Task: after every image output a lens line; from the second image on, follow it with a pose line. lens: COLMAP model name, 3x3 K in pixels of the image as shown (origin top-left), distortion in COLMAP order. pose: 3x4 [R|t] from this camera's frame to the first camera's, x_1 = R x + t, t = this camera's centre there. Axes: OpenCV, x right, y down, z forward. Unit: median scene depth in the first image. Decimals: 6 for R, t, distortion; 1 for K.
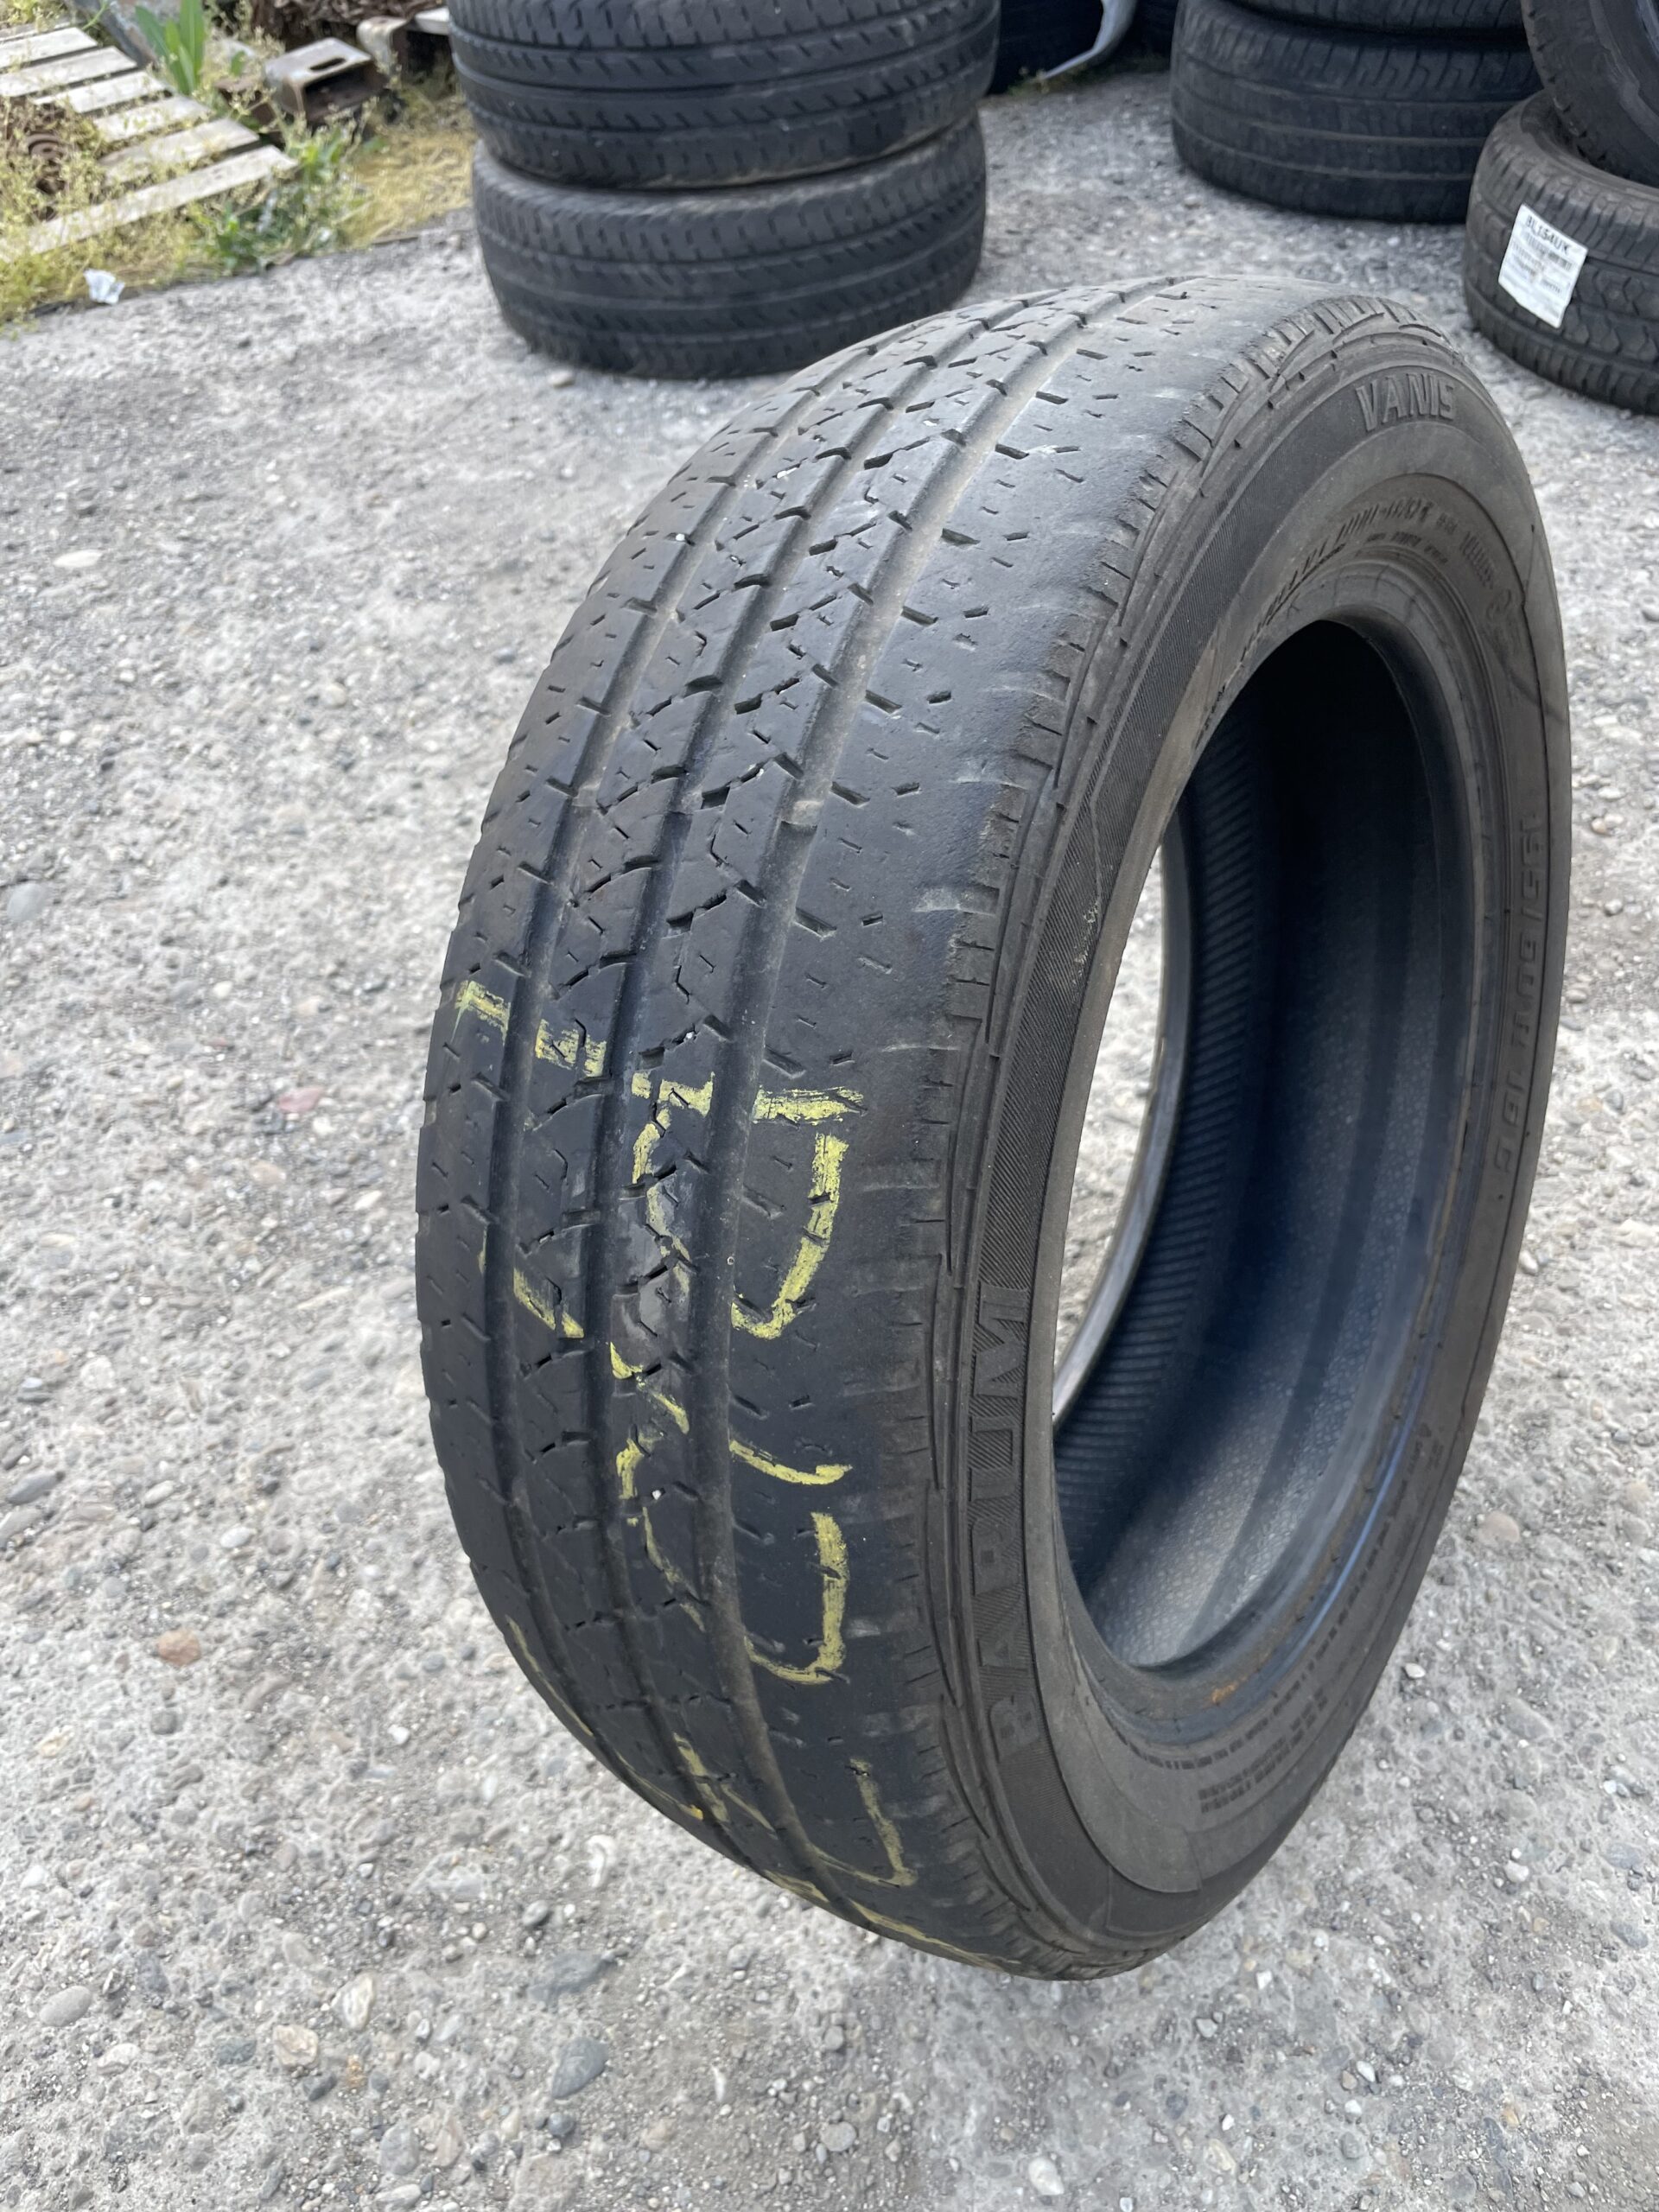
lens RADIAL K [[1662.2, 0, 820.6], [0, 1662.2, 1108.7], [0, 0, 1]] dist [0.070938, -0.108699]
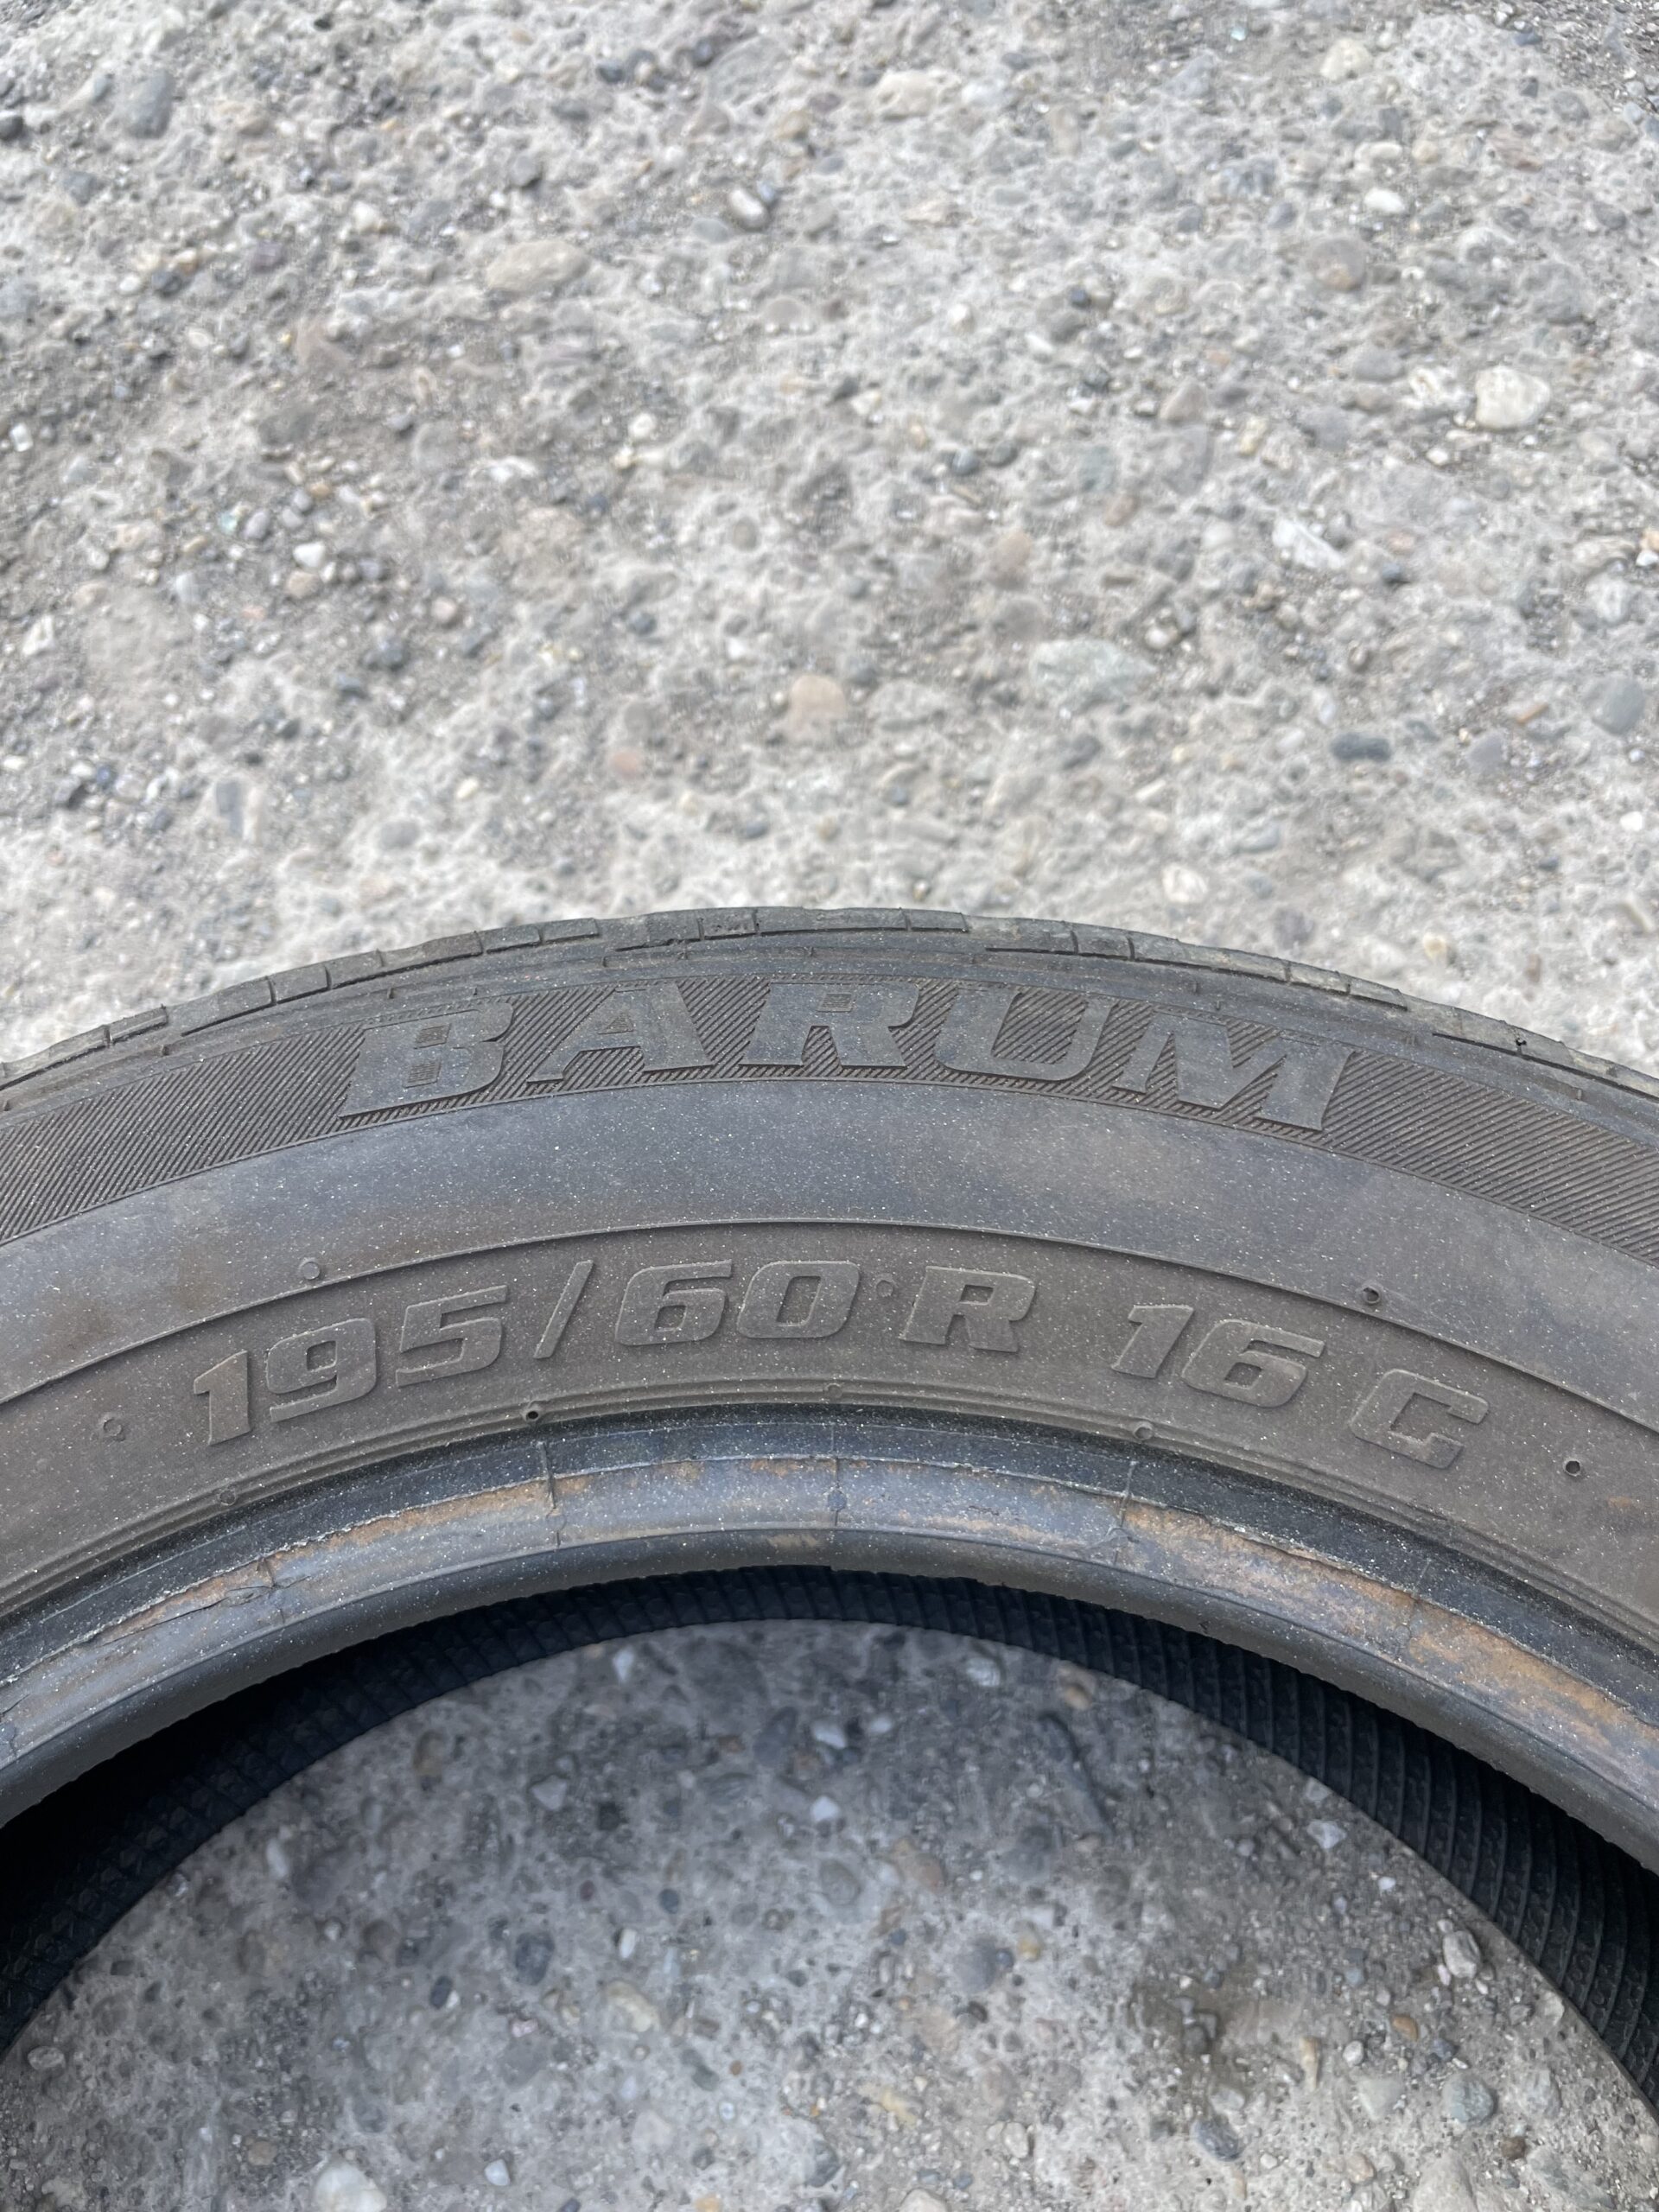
lens RADIAL K [[1662.2, 0, 820.6], [0, 1662.2, 1108.7], [0, 0, 1]] dist [0.070938, -0.108699]
pose [[0.889330, -0.417391, 0.186753, 0.240082], [0.307065, 0.847755, 0.432461, 0.121743], [-0.338826, -0.327255, 0.882100, 0.454521]]
